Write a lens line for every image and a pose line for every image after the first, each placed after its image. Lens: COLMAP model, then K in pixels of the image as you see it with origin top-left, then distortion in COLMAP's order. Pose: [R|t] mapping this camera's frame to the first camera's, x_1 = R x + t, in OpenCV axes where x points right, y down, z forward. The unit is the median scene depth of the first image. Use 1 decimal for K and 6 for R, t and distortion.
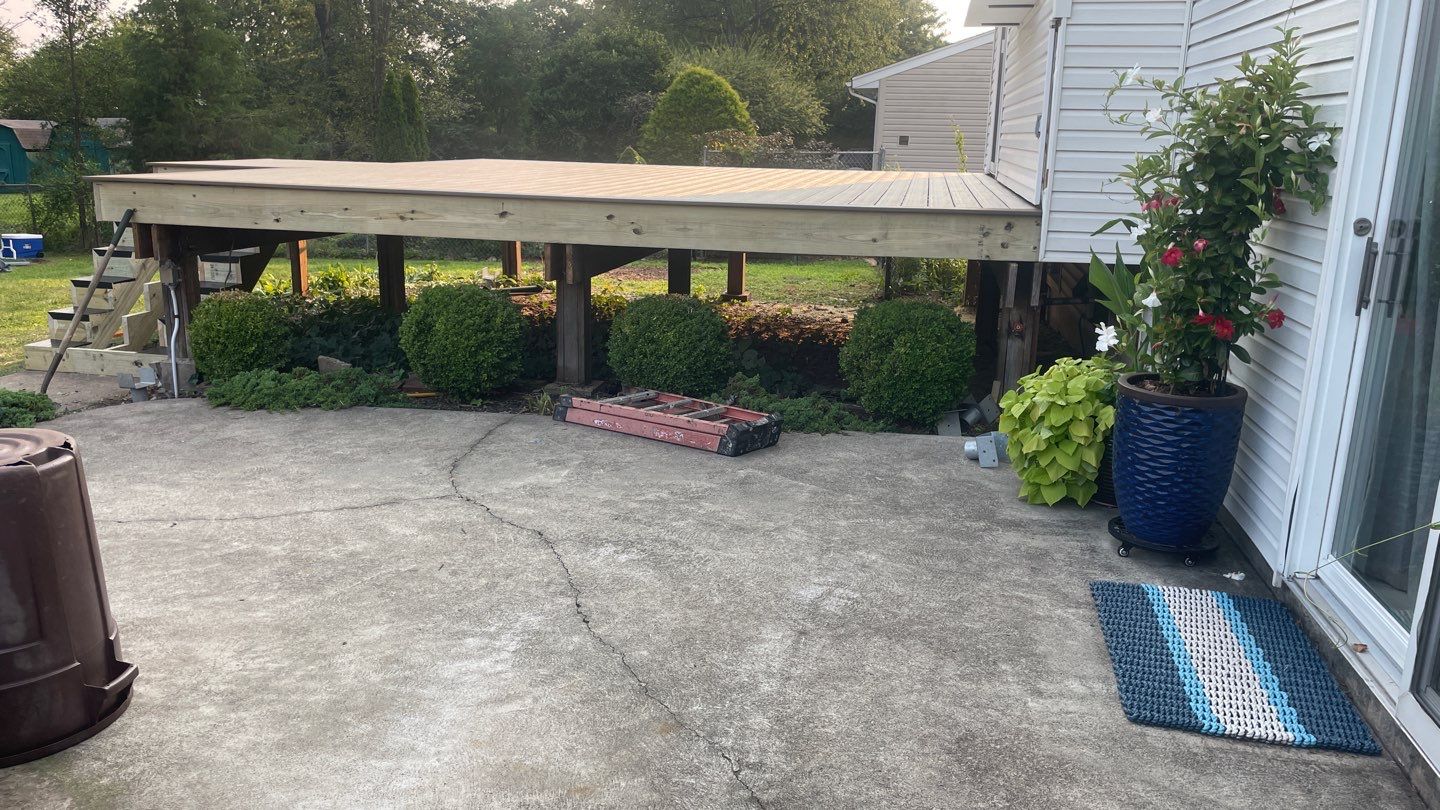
lens RADIAL K [[1090.9, 0, 719.6], [0, 1090.9, 403.5], [0, 0, 1]] dist [0.082444, -0.098021]
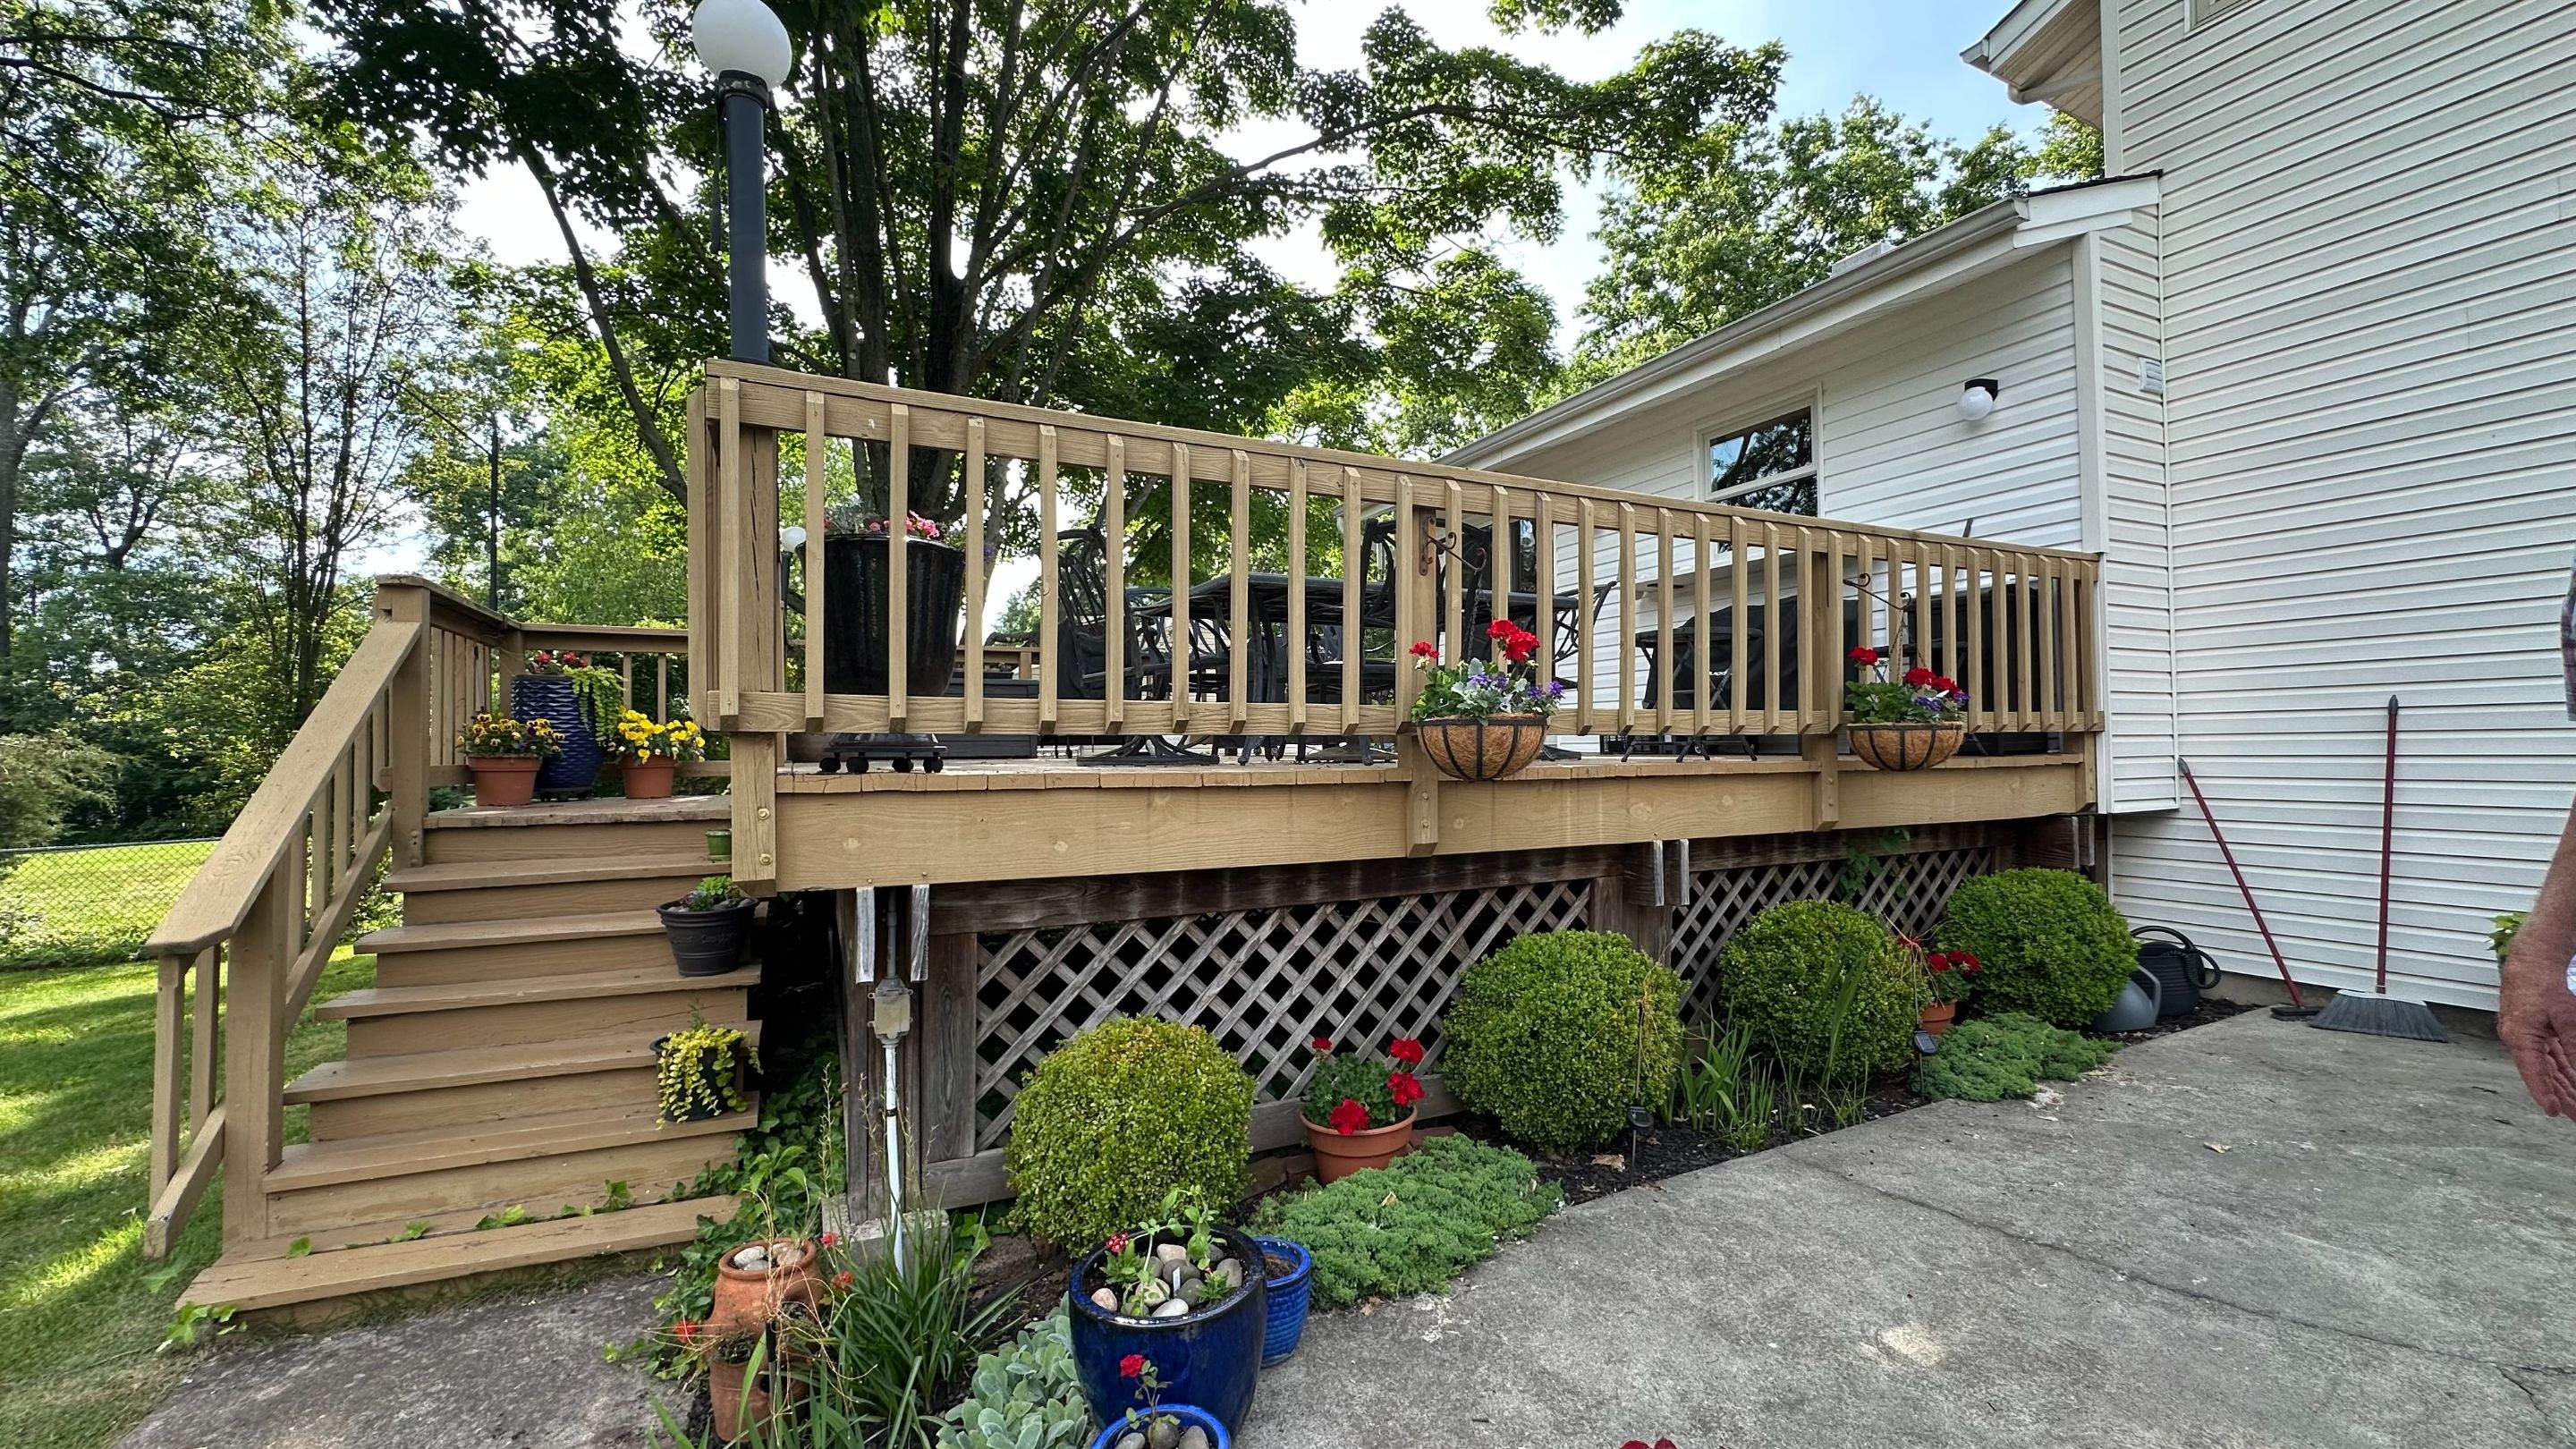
lens RADIAL K [[1028.1, 0, 1295.5], [0, 1028.1, 730.3], [0, 0, 1]] dist [-0.001717, -0.000161]
pose [[0.800283, -0.015770, 0.599415, -0.817485], [0.164588, 0.967035, -0.194302, -0.160242], [-0.576592, 0.254153, 0.776497, 0.804350]]
